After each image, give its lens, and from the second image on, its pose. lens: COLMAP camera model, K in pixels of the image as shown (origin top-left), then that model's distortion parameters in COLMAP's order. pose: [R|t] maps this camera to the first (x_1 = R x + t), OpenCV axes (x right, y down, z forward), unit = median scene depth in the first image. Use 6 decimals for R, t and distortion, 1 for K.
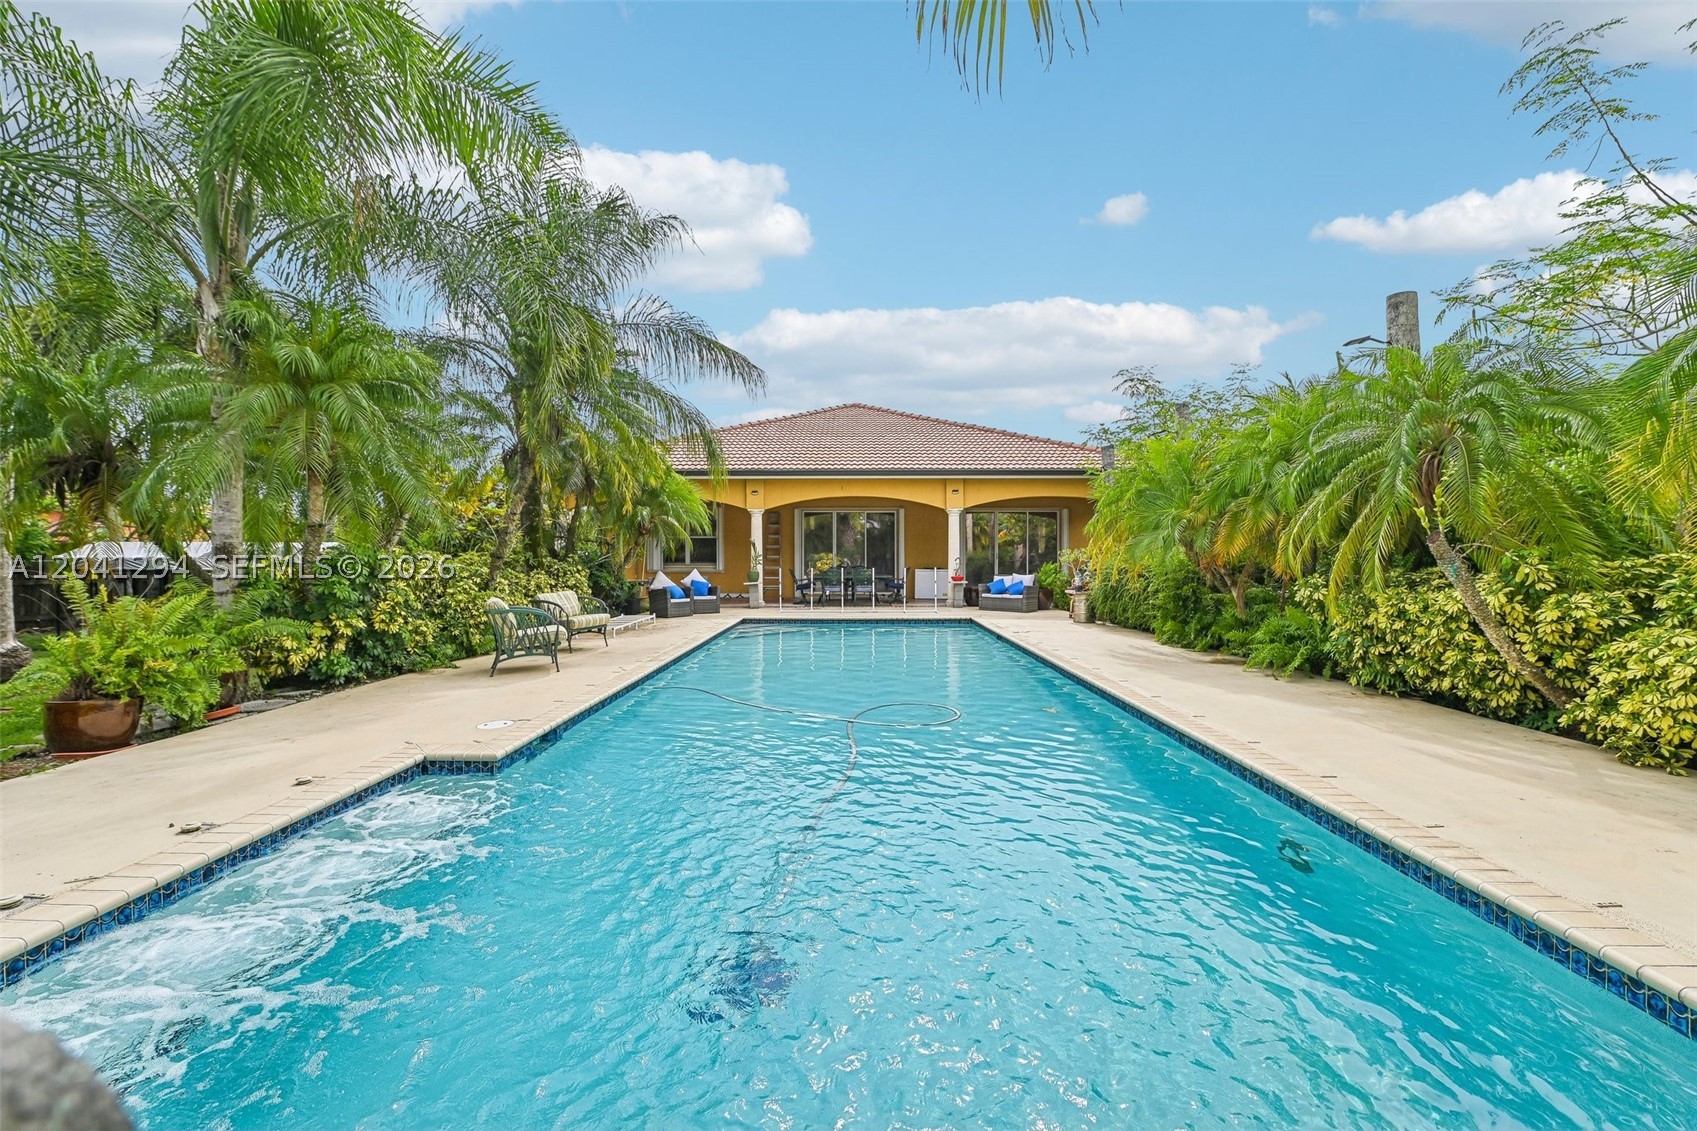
lens RADIAL K [[673.9, 0, 842.4], [0, 673.9, 563.9], [0, 0, 1]] dist [-0.001914, -0.000313]
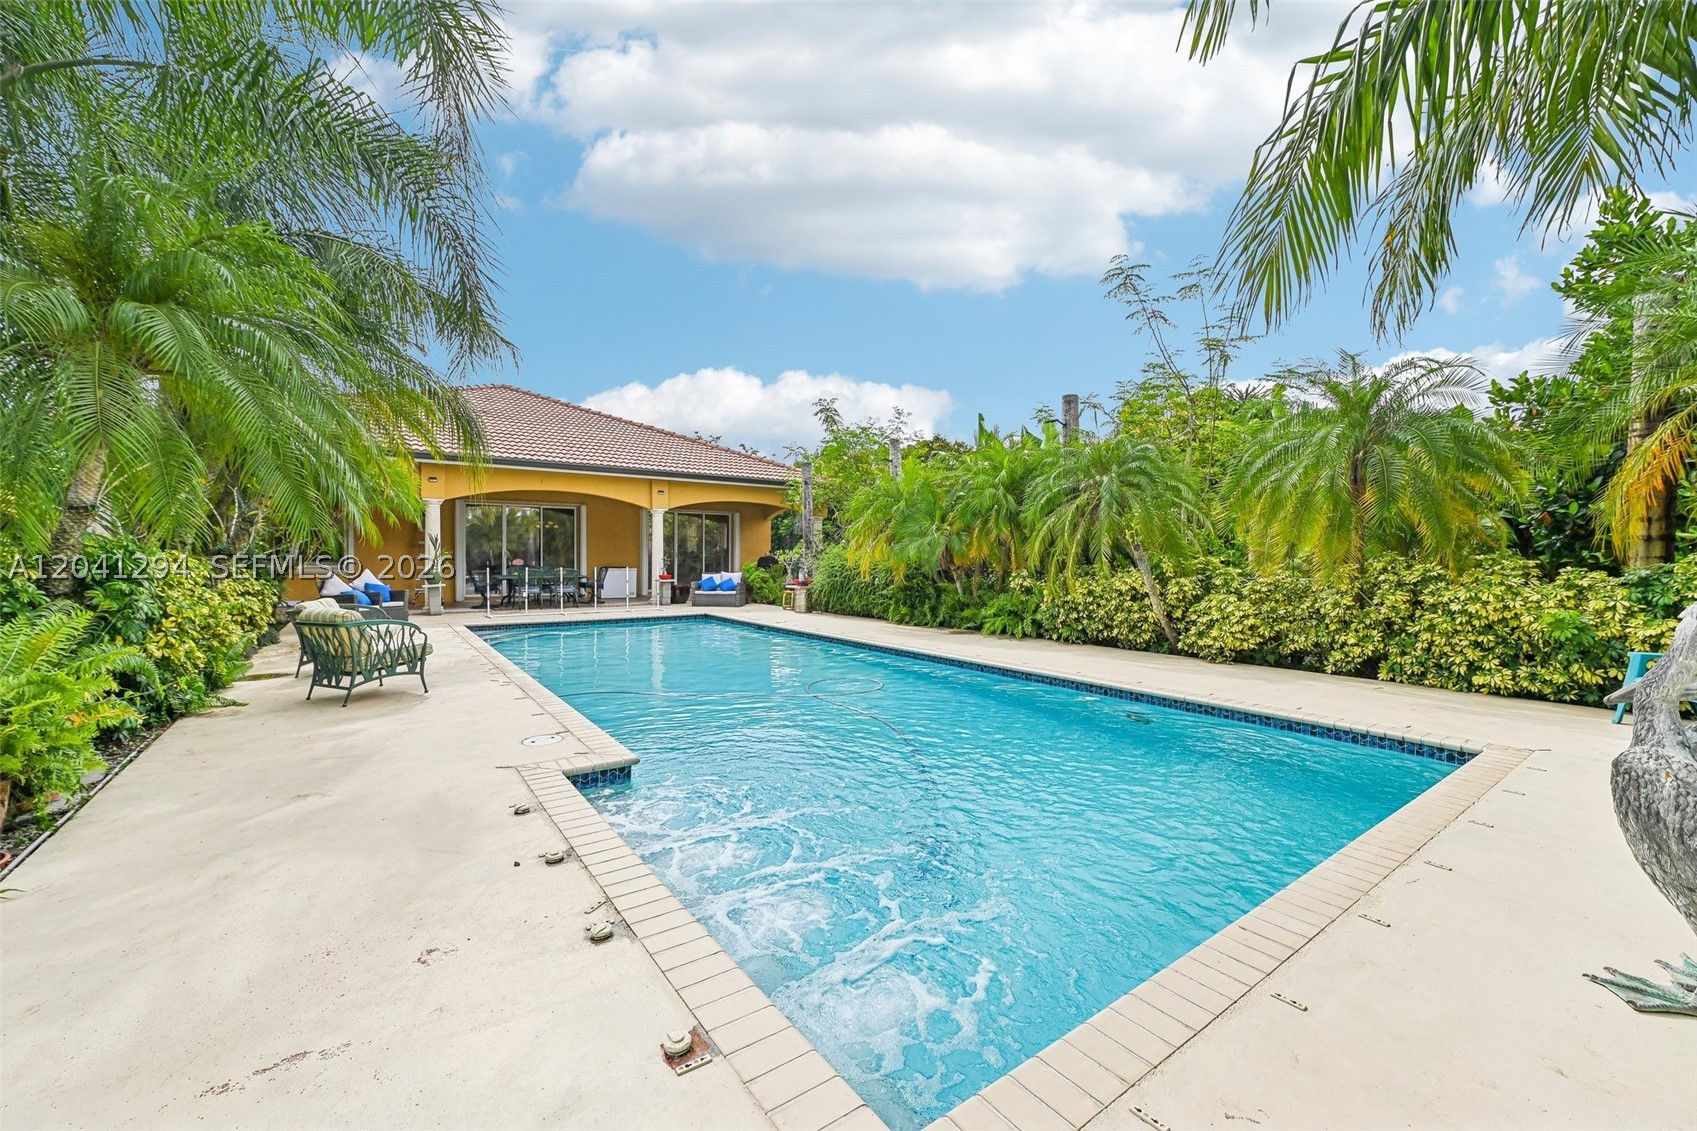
lens RADIAL K [[673.9, 0, 842.4], [0, 673.9, 563.9], [0, 0, 1]] dist [-0.001914, -0.000313]
pose [[0.808322, -0.002038, 0.588738, -0.506820], [0.001017, 0.999997, 0.002066, -0.000587], [-0.588740, -0.001071, 0.808321, 0.015463]]
